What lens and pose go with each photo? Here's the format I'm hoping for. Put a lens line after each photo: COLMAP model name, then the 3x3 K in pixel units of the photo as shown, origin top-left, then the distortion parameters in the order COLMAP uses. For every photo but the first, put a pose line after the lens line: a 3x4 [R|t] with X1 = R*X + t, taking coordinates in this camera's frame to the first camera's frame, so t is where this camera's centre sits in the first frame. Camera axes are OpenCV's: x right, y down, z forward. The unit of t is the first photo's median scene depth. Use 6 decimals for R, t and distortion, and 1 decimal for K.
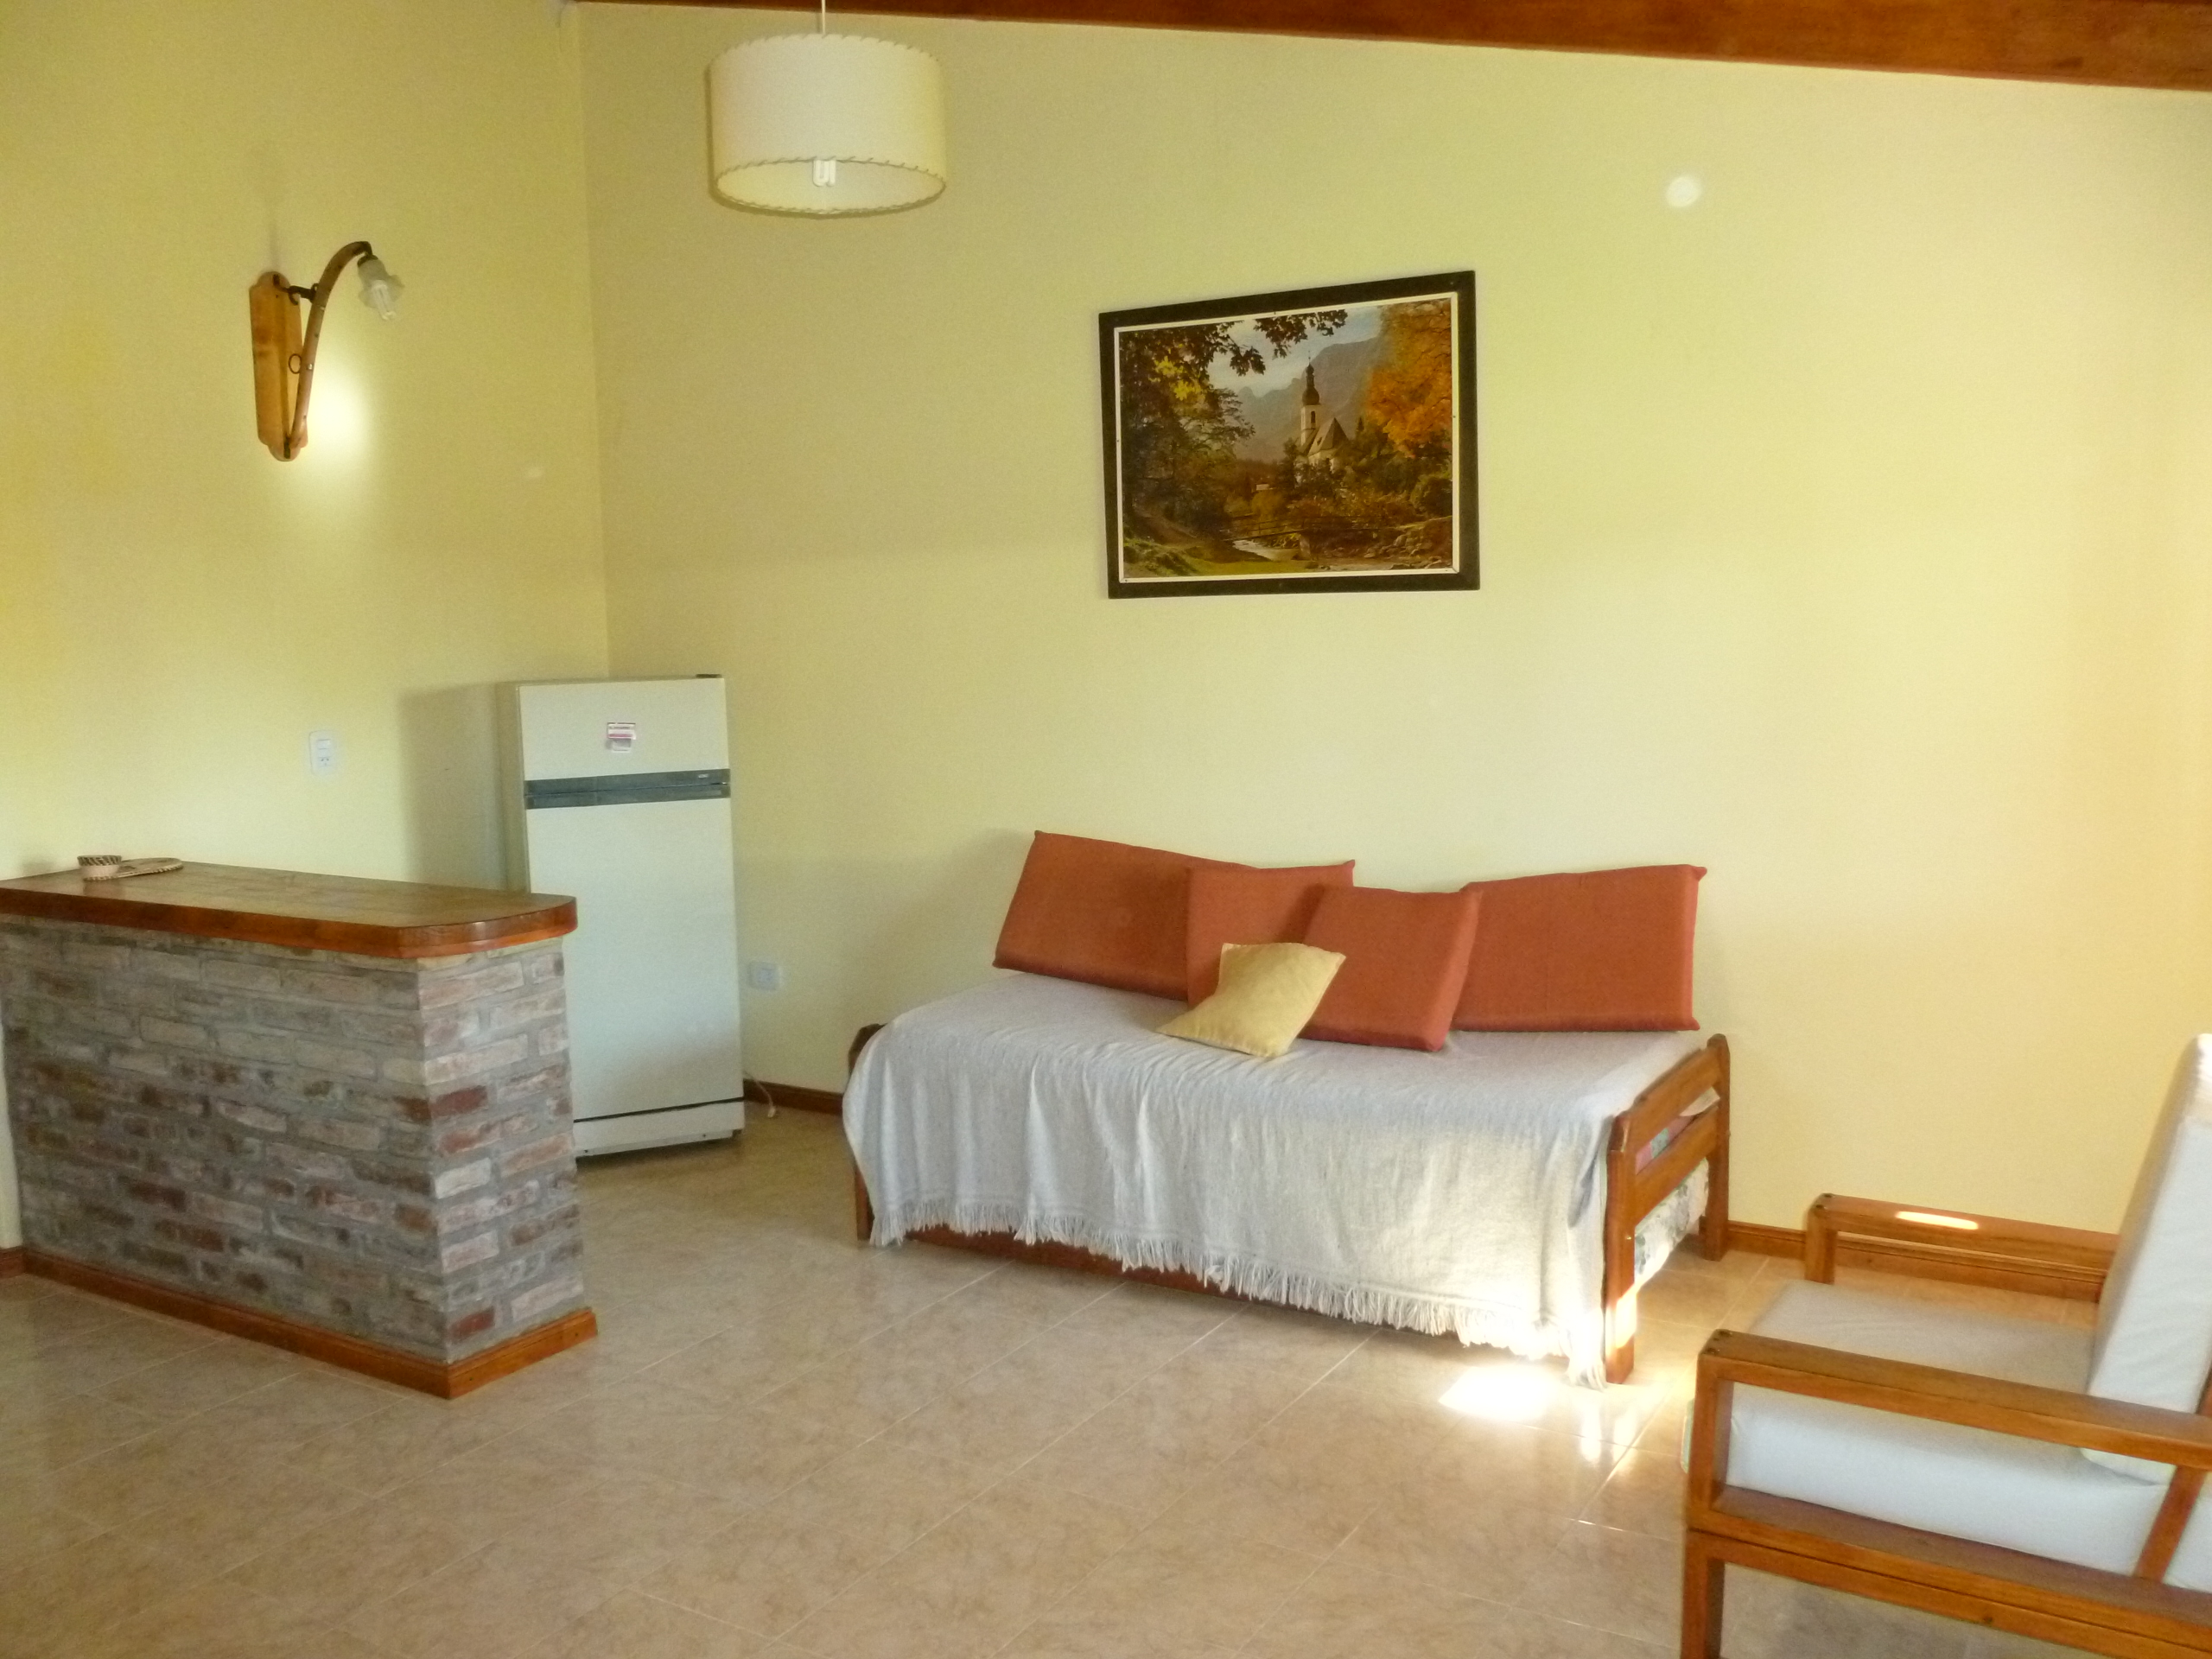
lens RADIAL K [[1904.7, 0, 1104.3], [0, 1904.7, 829.4], [0, 0, 1]] dist [-0.055427, 0.049710]
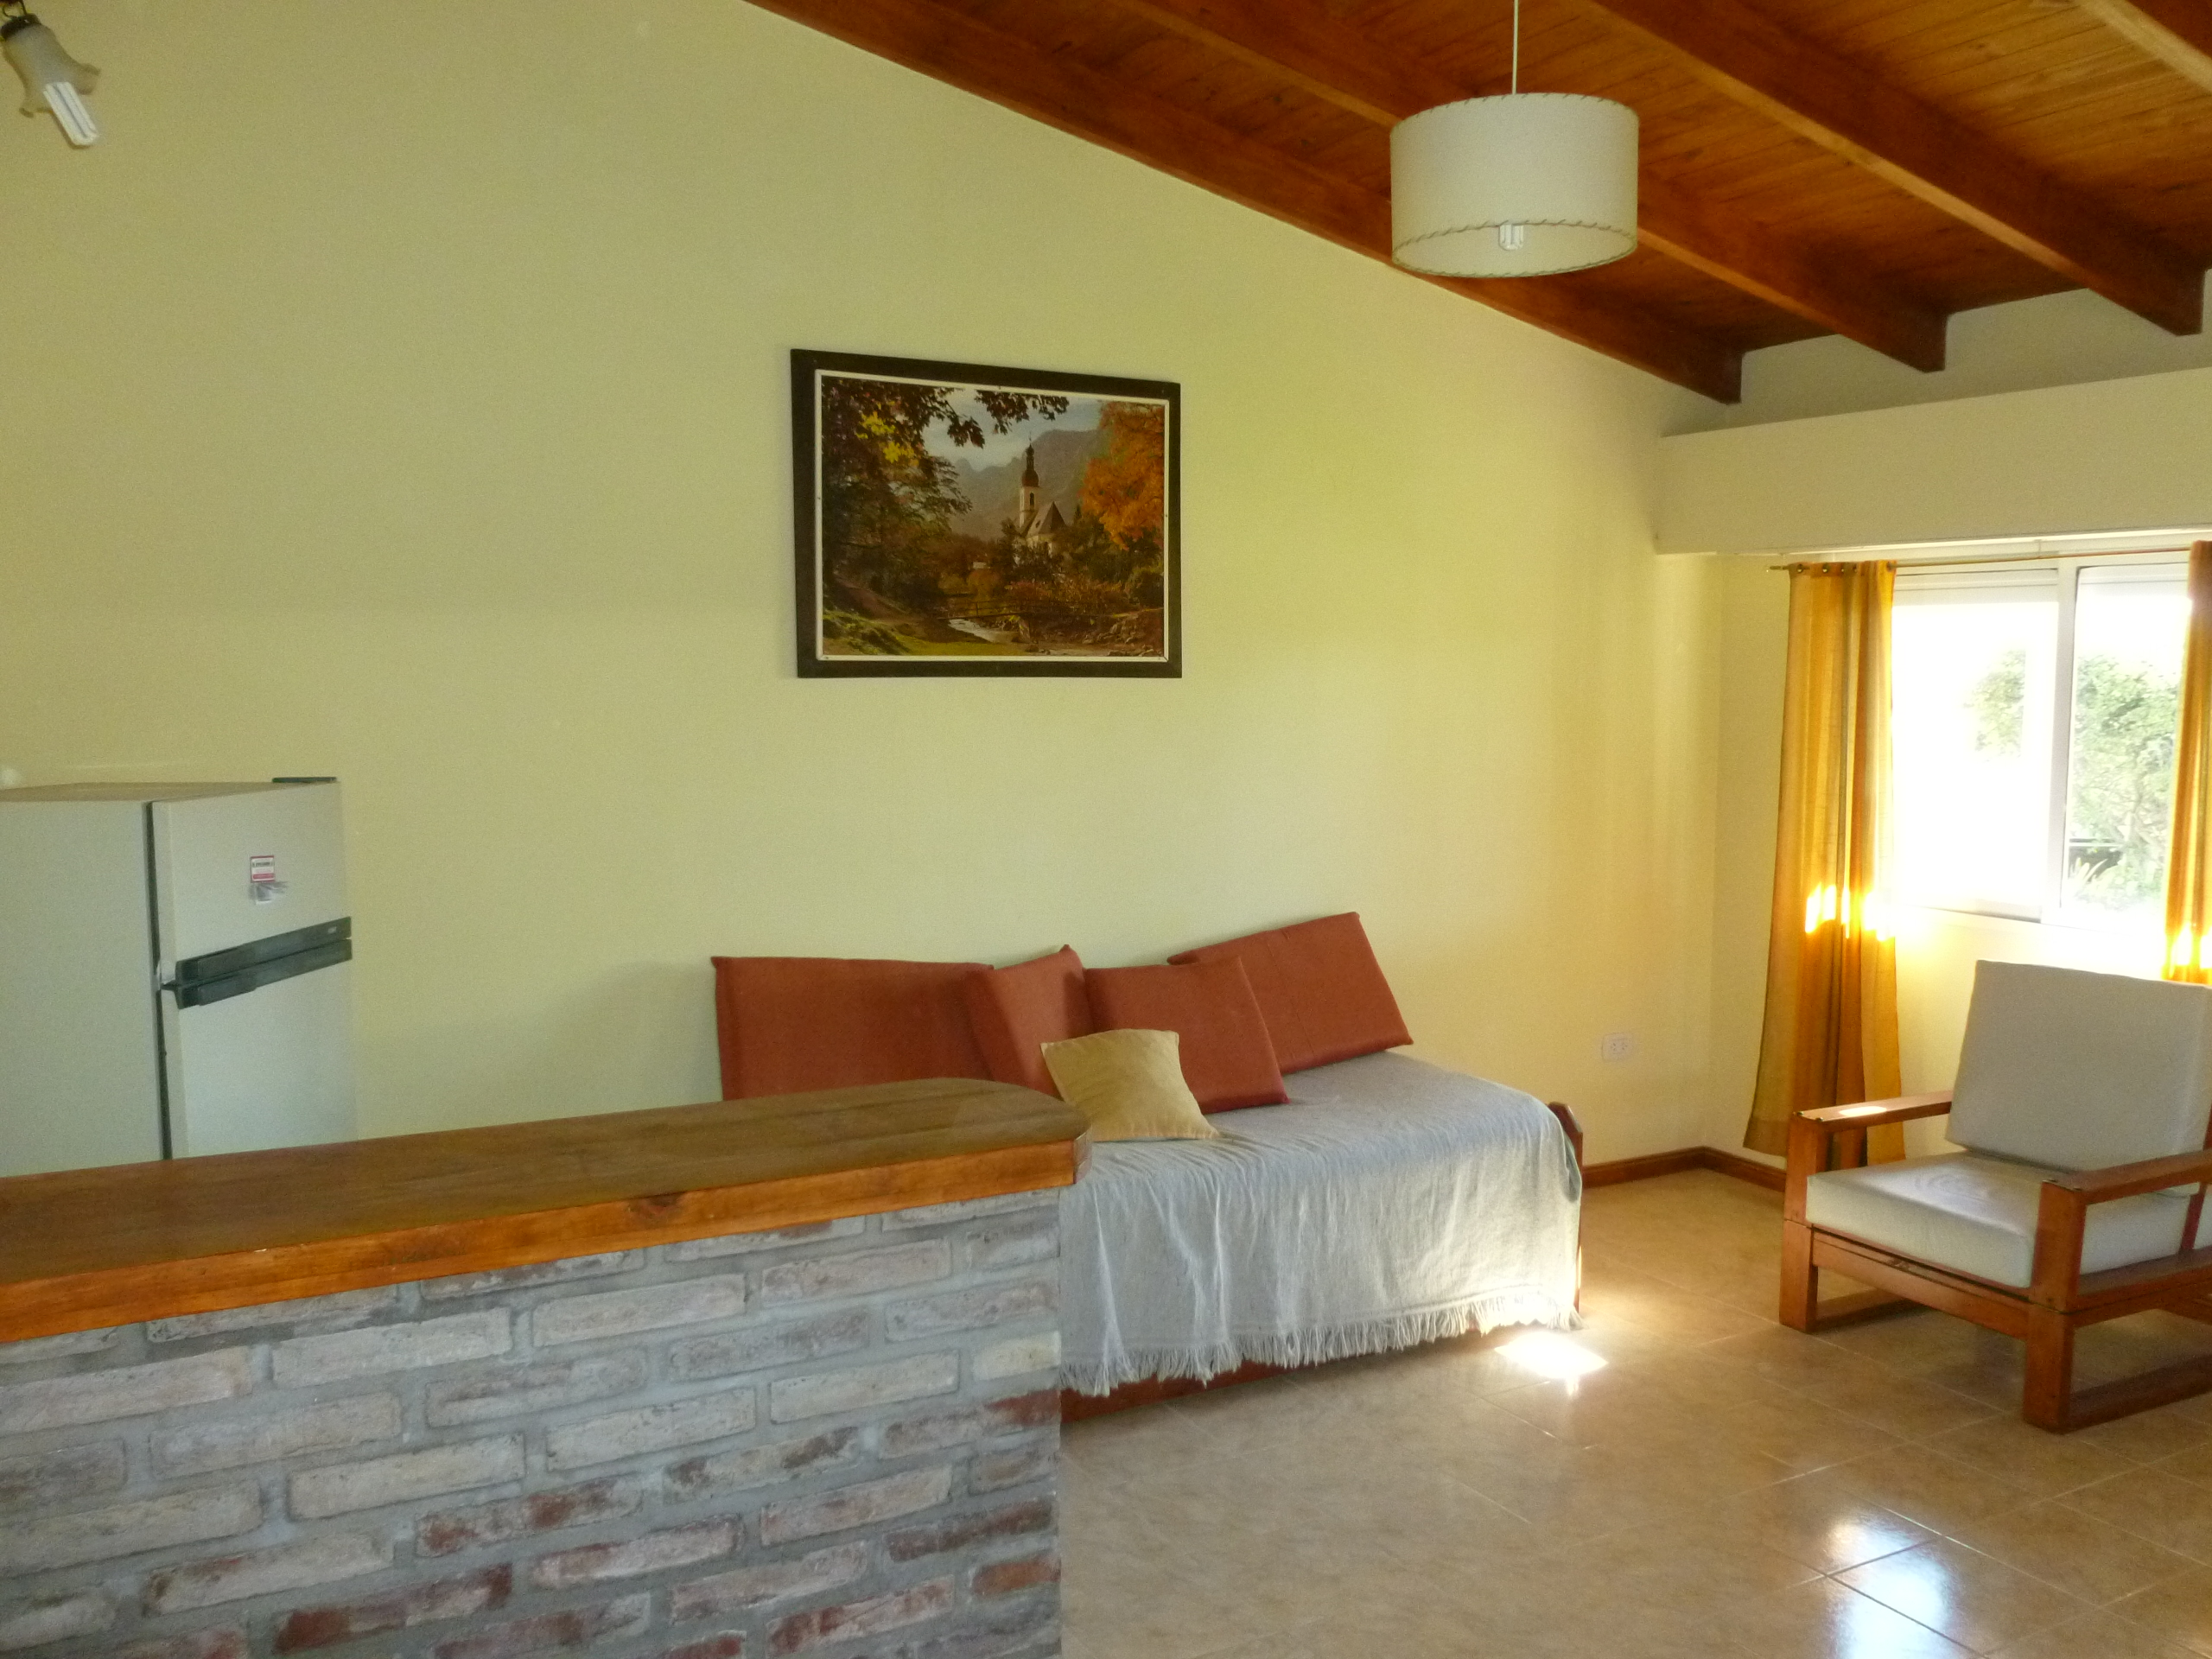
lens RADIAL K [[1904.7, 0, 1124.4], [0, 1904.7, 826.6], [0, 0, 1]] dist [-0.055427, 0.049710]
pose [[0.484496, -0.045885, 0.873589, -0.822880], [0.089150, 0.996014, 0.002872, -0.052180], [-0.870239, 0.076489, 0.486656, 0.550017]]
